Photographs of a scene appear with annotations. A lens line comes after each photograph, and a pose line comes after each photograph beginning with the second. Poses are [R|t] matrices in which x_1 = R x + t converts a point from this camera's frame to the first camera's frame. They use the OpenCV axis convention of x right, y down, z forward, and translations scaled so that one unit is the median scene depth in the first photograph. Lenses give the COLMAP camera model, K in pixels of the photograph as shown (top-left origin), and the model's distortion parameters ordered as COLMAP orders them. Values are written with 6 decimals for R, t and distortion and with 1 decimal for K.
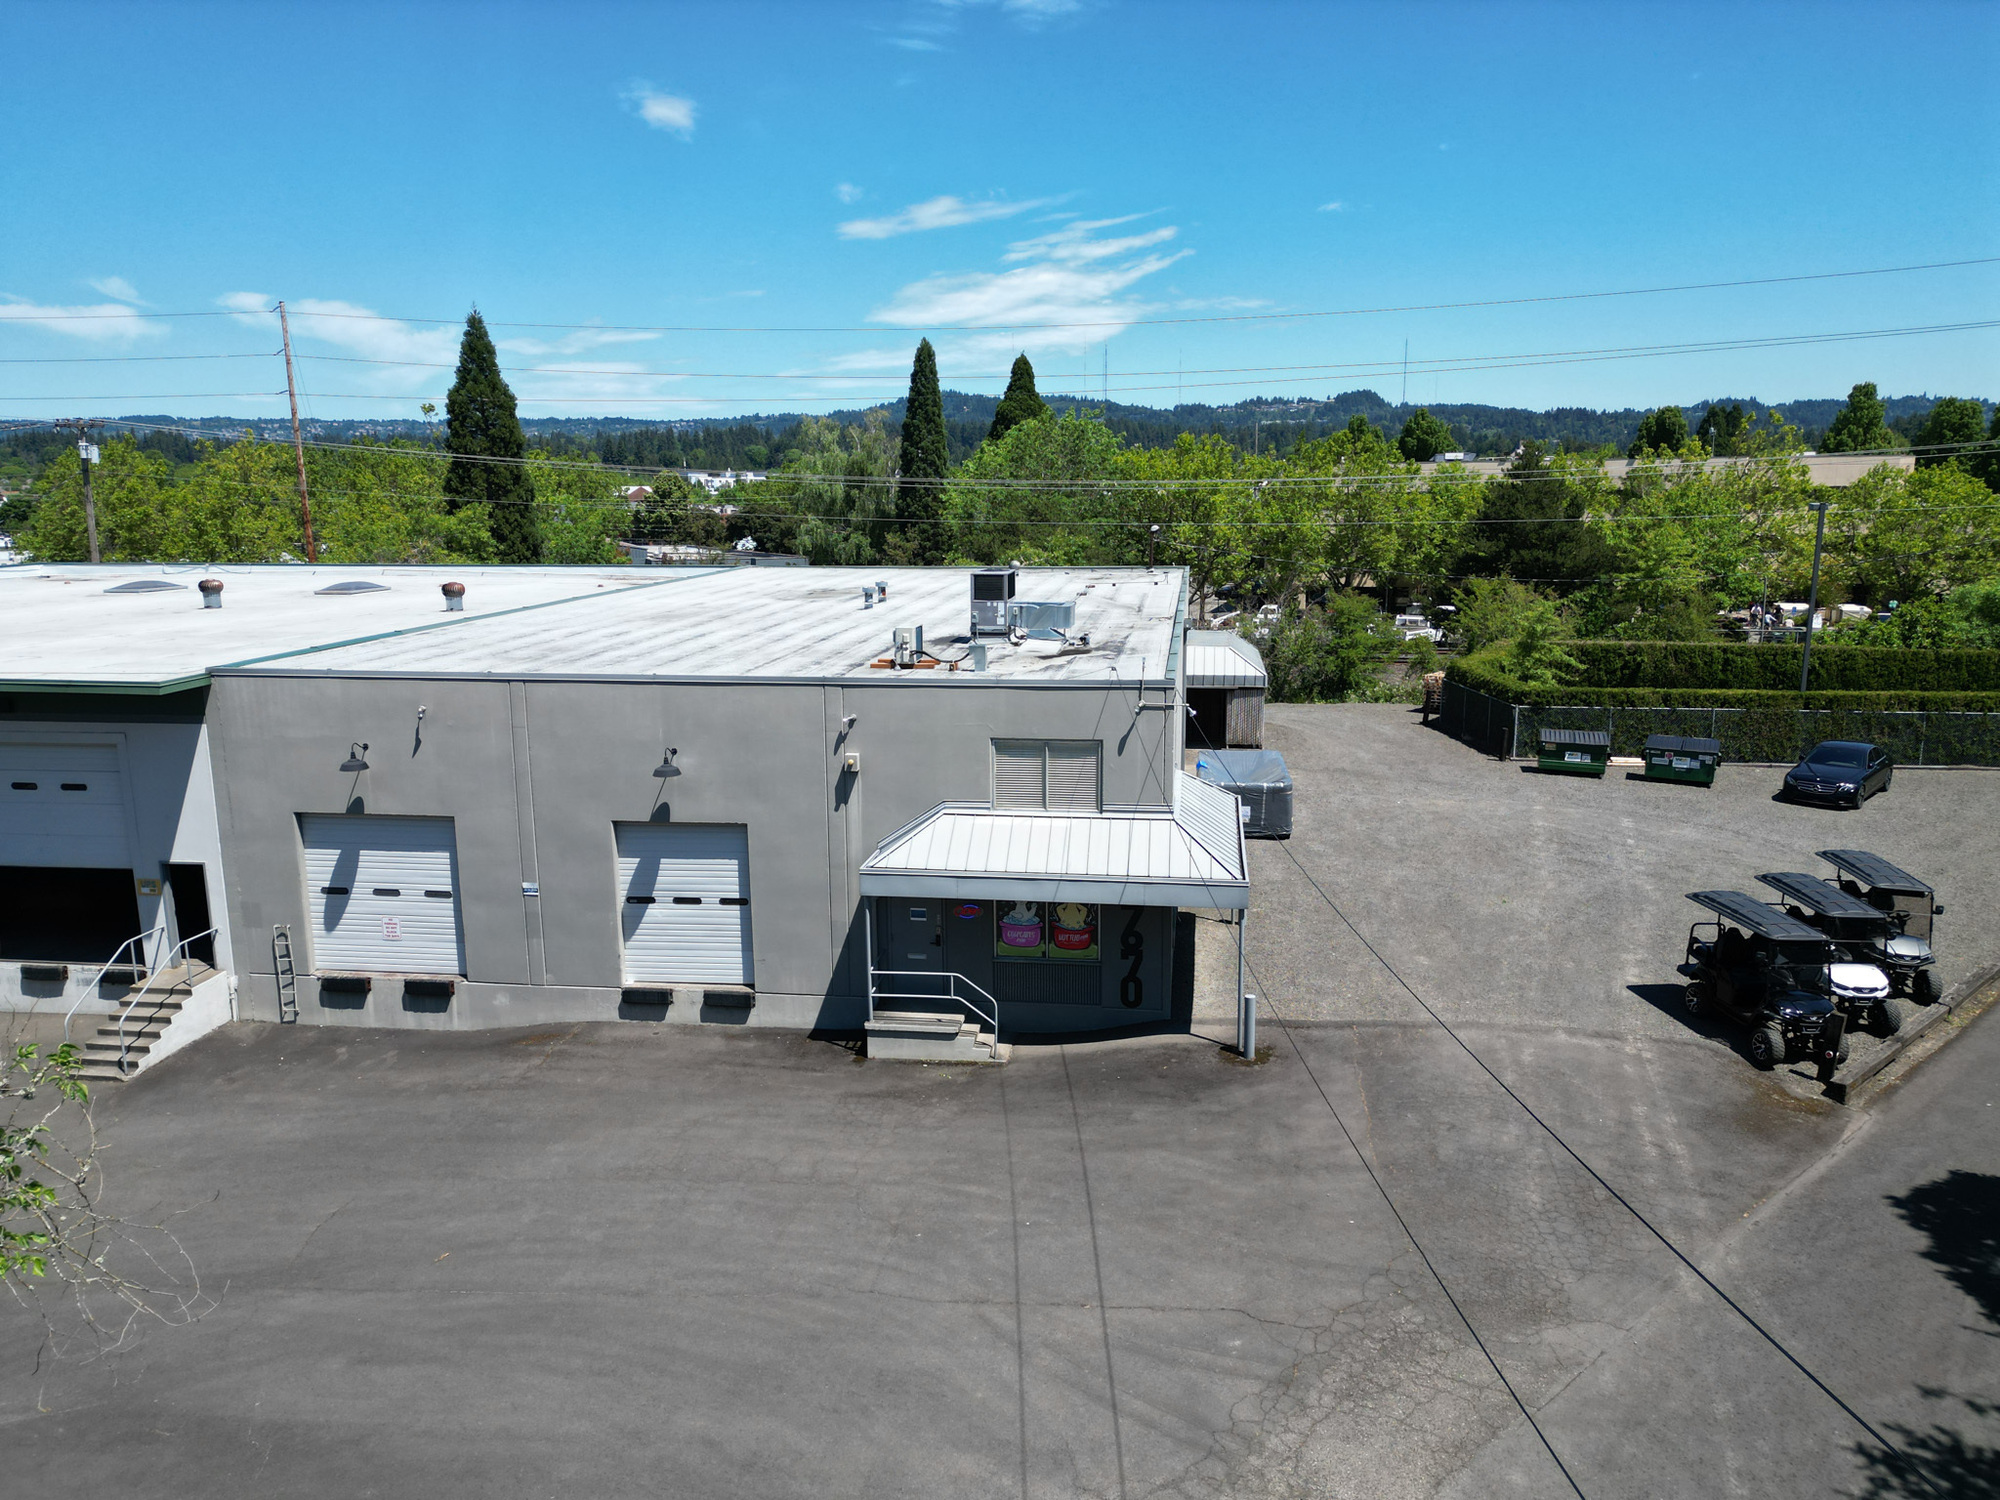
lens RADIAL K [[1383.1, 0, 992.6], [0, 1383.1, 746.2], [0, 0, 1]] dist [0.054415, -0.044753]
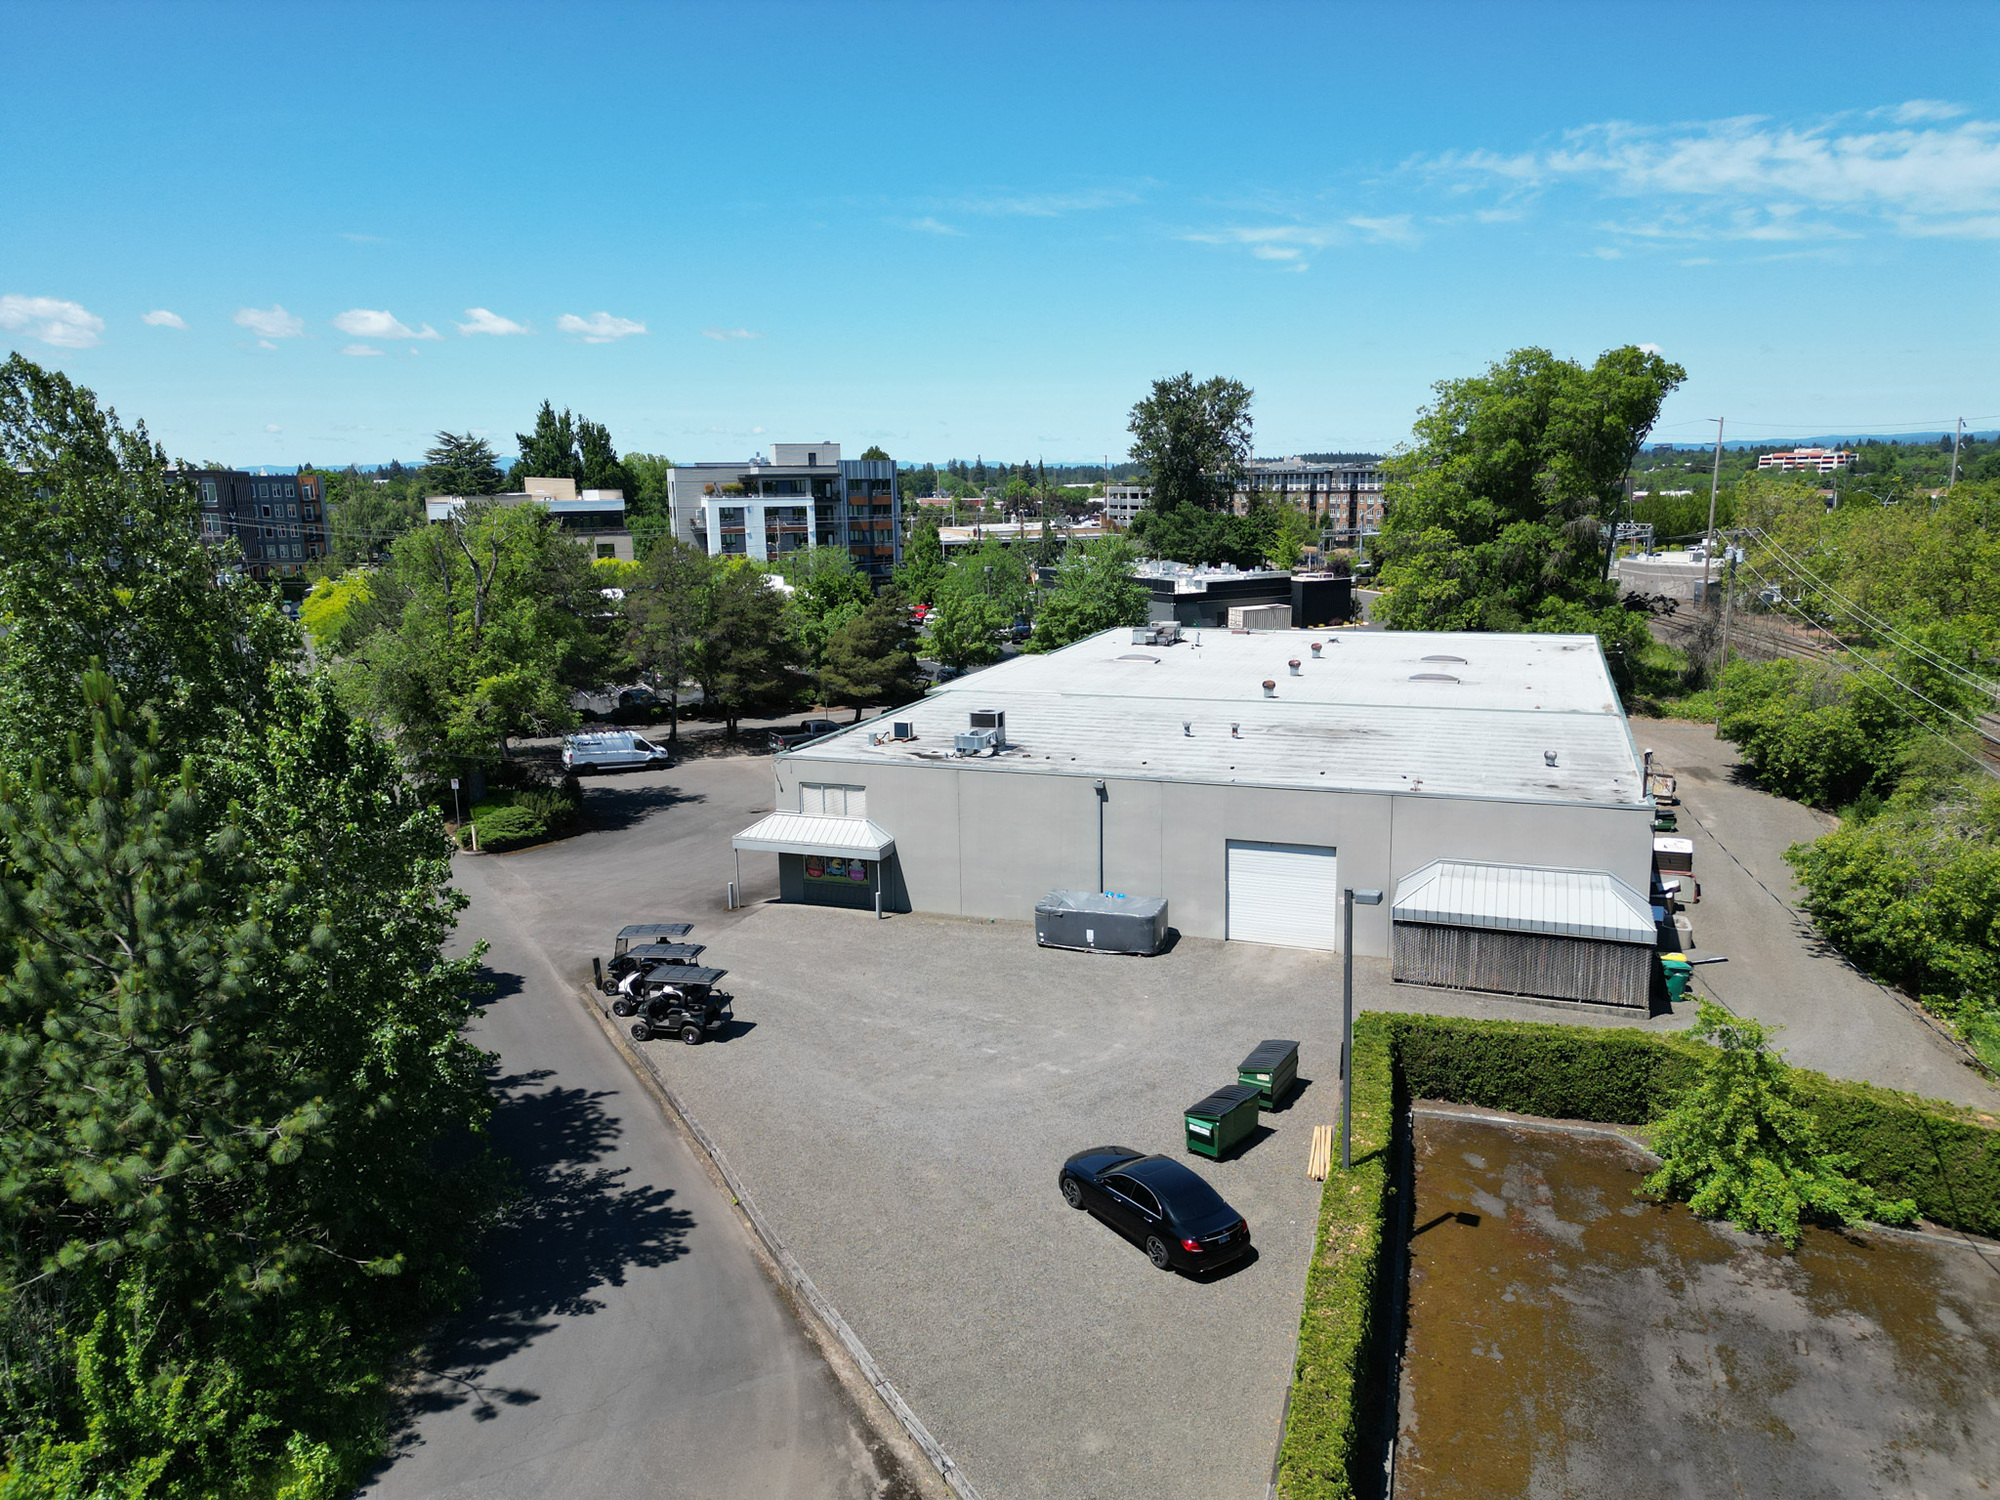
lens RADIAL K [[1383.1, 0, 992.6], [0, 1383.1, 746.2], [0, 0, 1]] dist [0.054415, -0.044753]
pose [[-0.222125, 0.186478, -0.957019, 2.141449], [-0.153902, 0.962530, 0.223273, -0.607571], [0.962795, 0.196882, -0.185103, 1.658299]]
